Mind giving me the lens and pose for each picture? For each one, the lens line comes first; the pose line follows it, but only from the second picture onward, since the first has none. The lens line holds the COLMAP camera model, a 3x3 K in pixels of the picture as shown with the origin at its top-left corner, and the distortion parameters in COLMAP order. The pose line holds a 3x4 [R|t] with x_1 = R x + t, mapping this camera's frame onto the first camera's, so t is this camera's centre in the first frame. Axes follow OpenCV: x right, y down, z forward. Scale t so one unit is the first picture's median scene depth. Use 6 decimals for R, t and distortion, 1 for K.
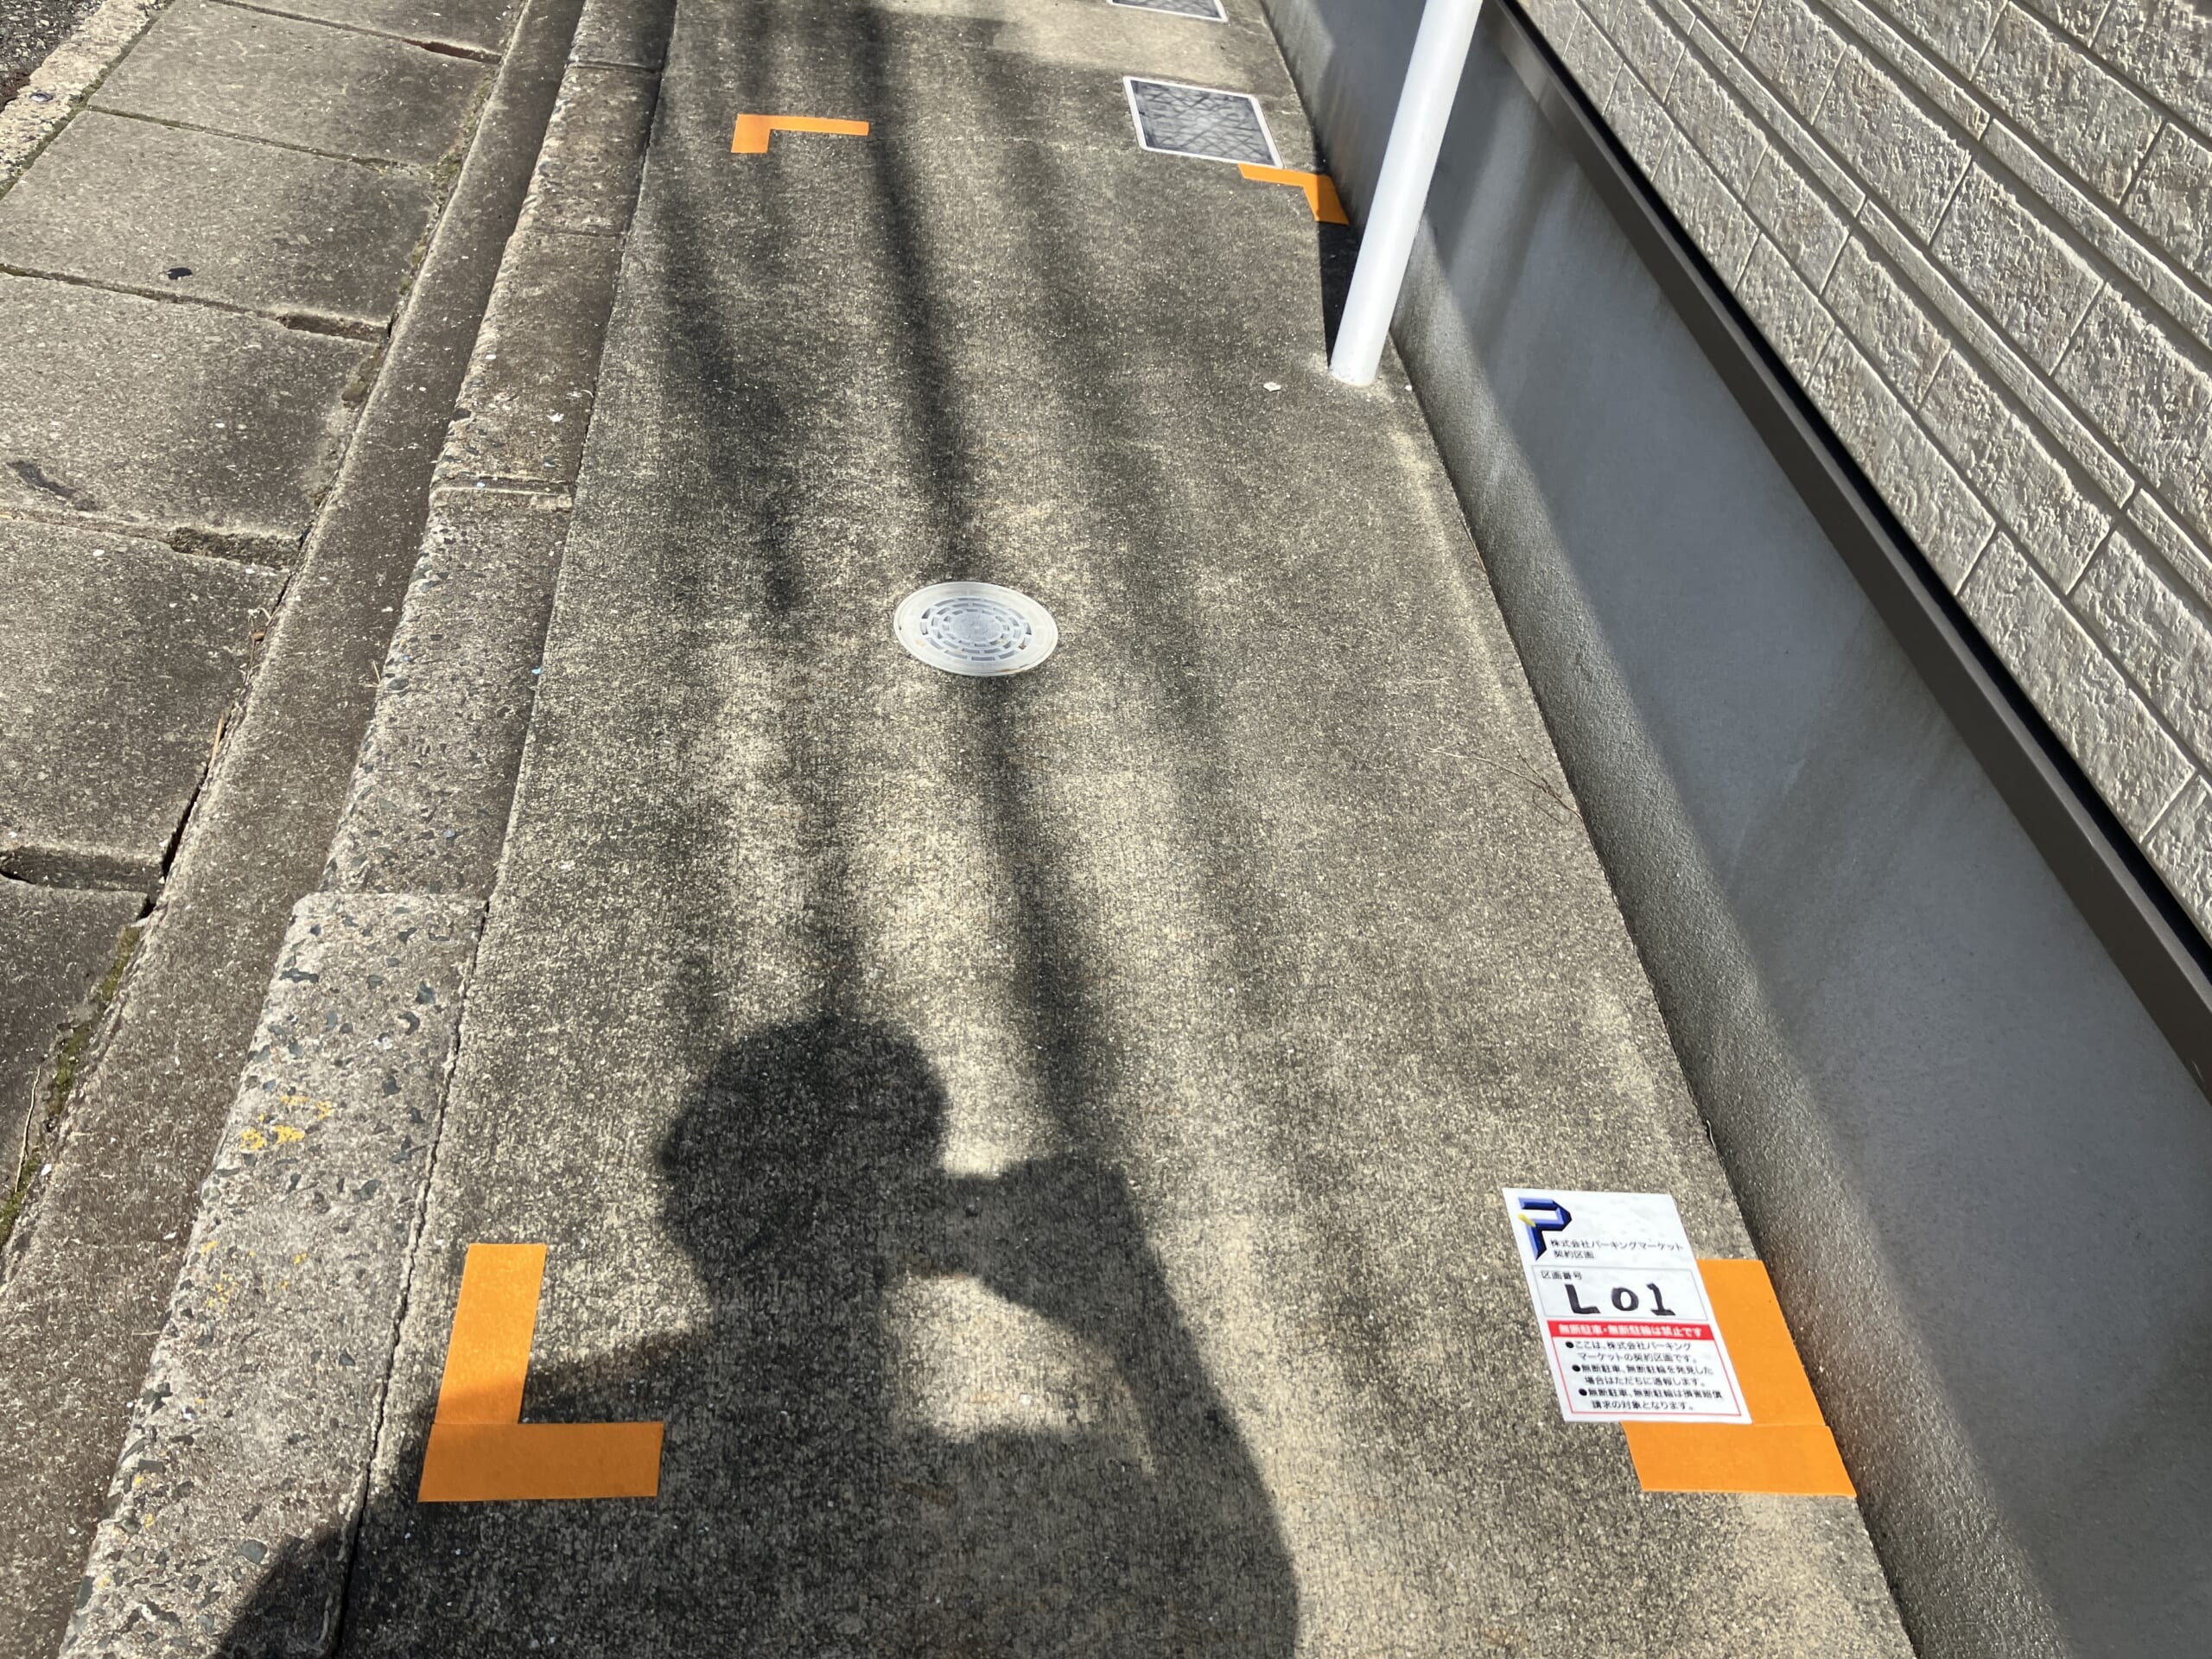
lens RADIAL K [[1818.6, 0, 1121.7], [0, 1818.6, 840.3], [0, 0, 1]] dist [0.028603, -0.010039]
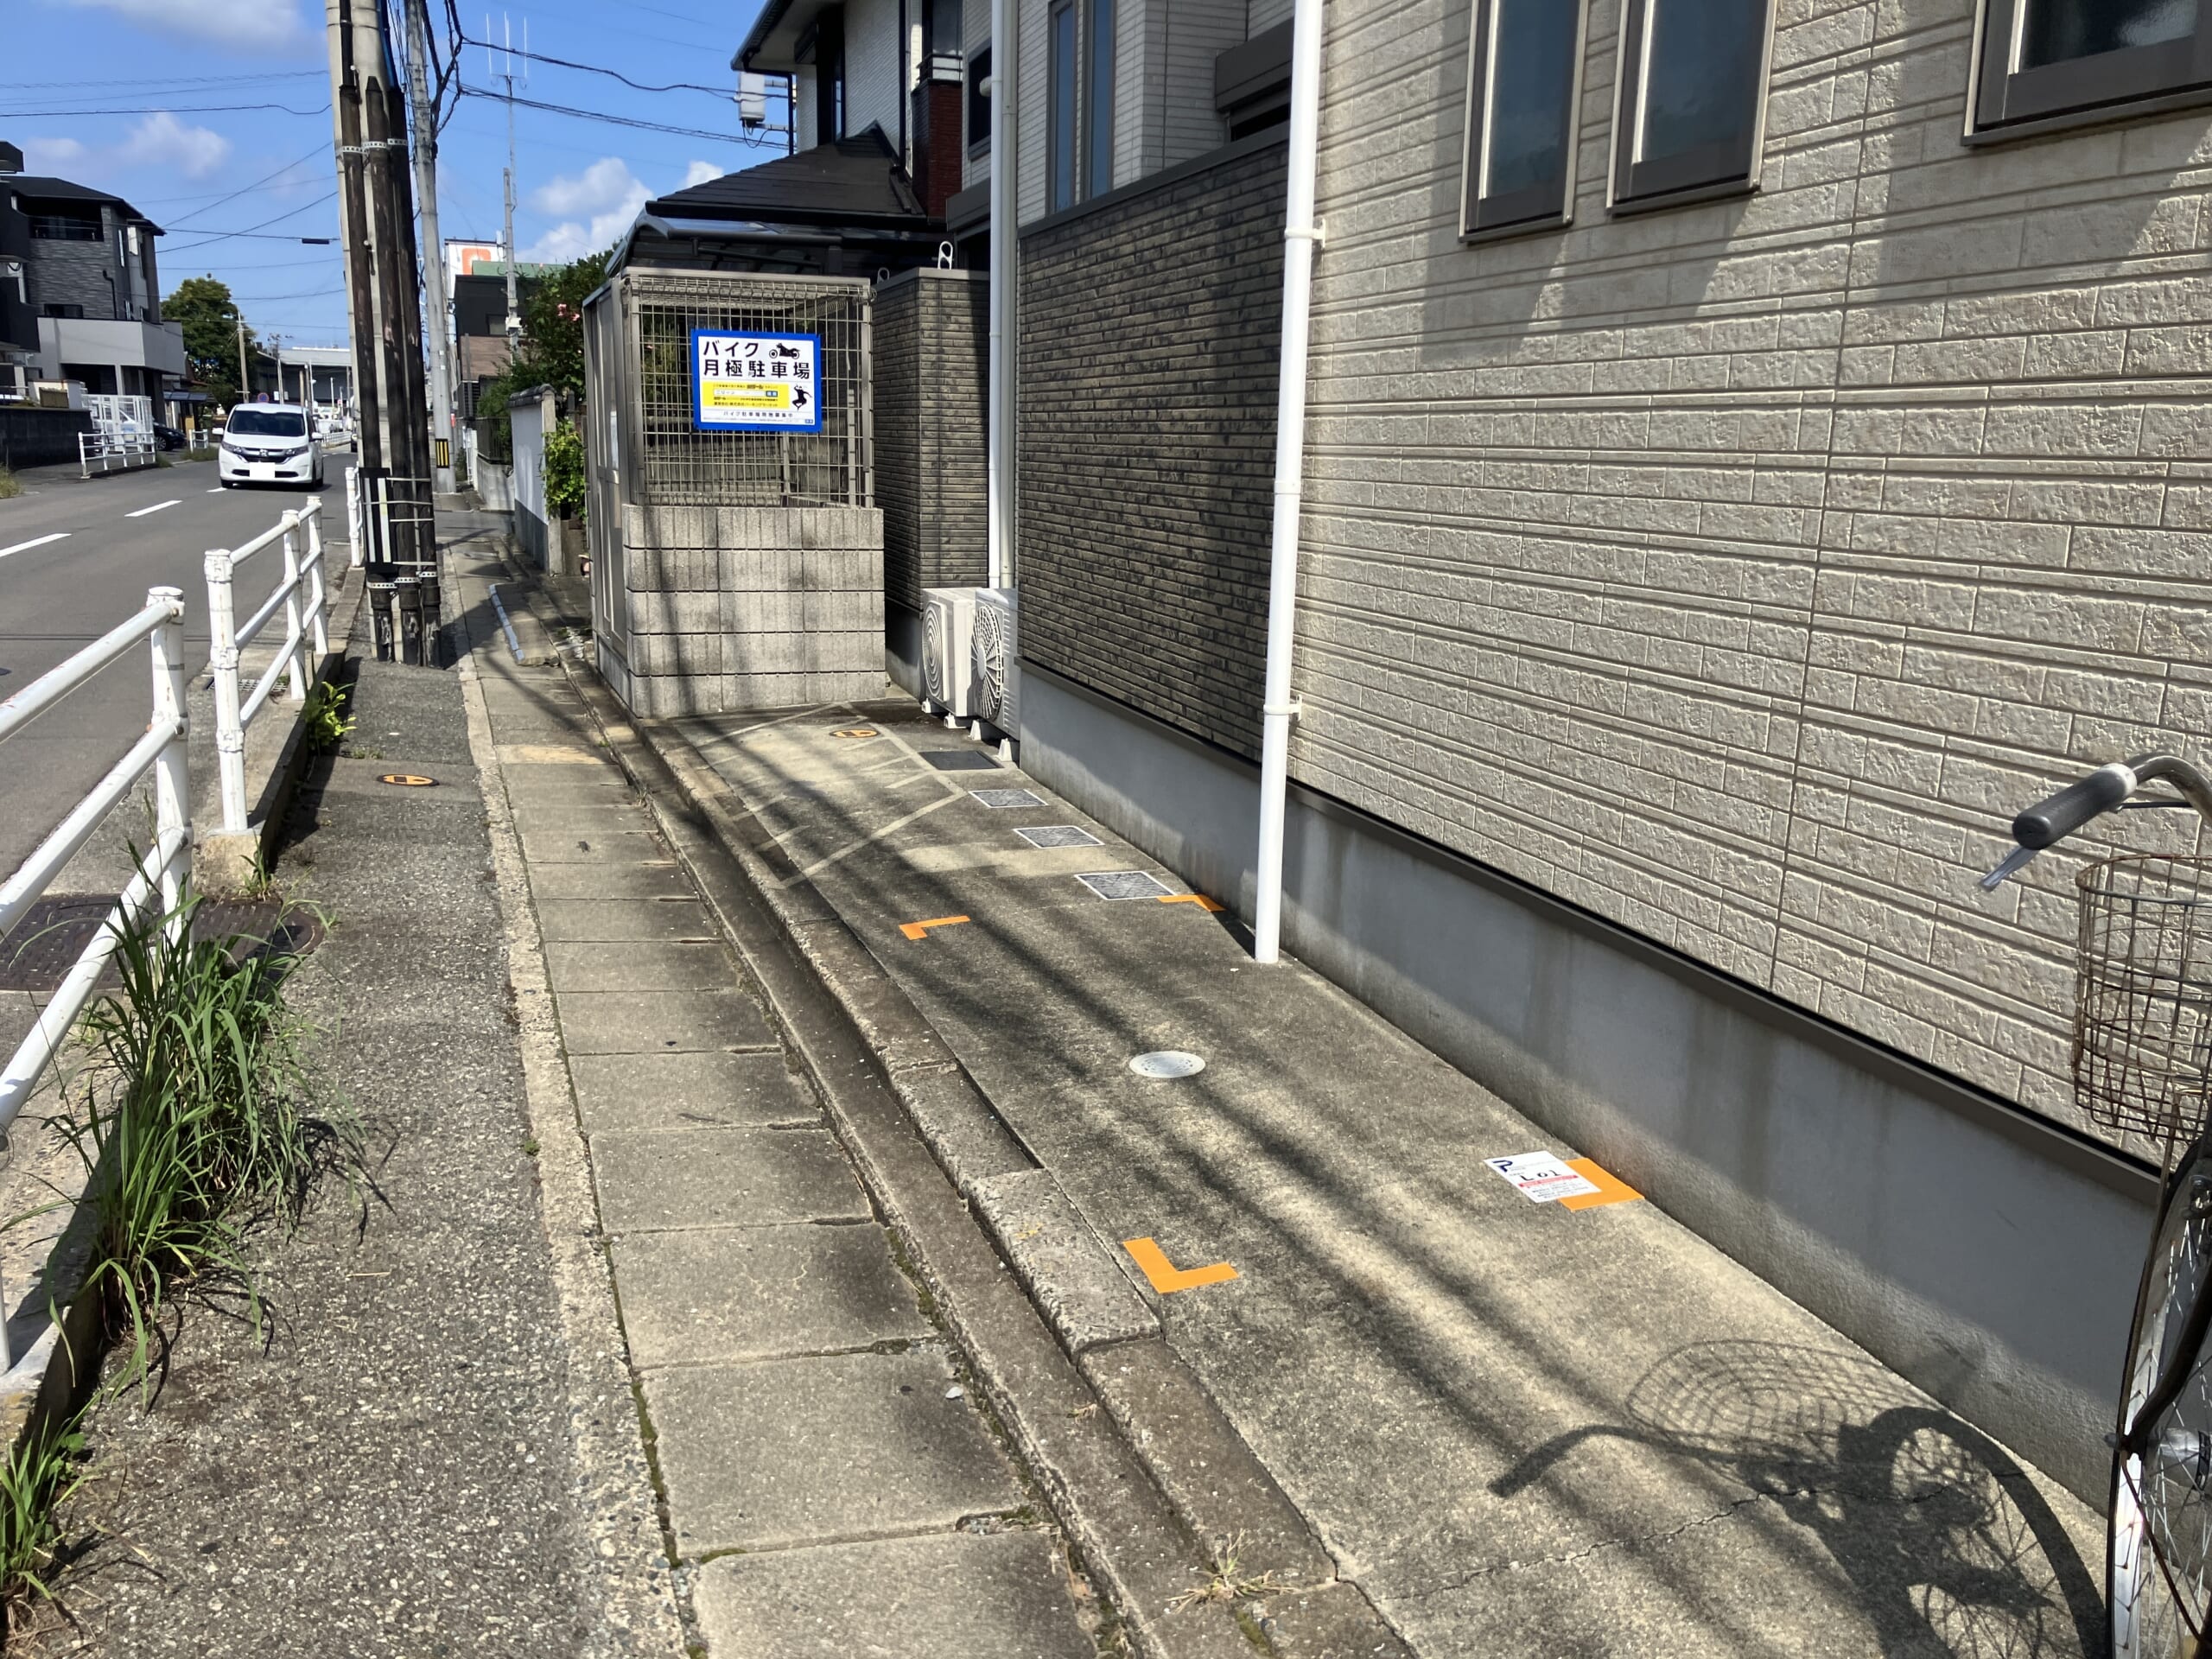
lens RADIAL K [[1818.6, 0, 1100.1], [0, 1818.6, 830.6], [0, 0, 1]] dist [0.028603, -0.010039]
pose [[0.961174, -0.196124, 0.194112, -0.542295], [0.263310, 0.862275, -0.432608, 0.580250], [-0.082533, 0.466924, 0.880438, -1.074037]]
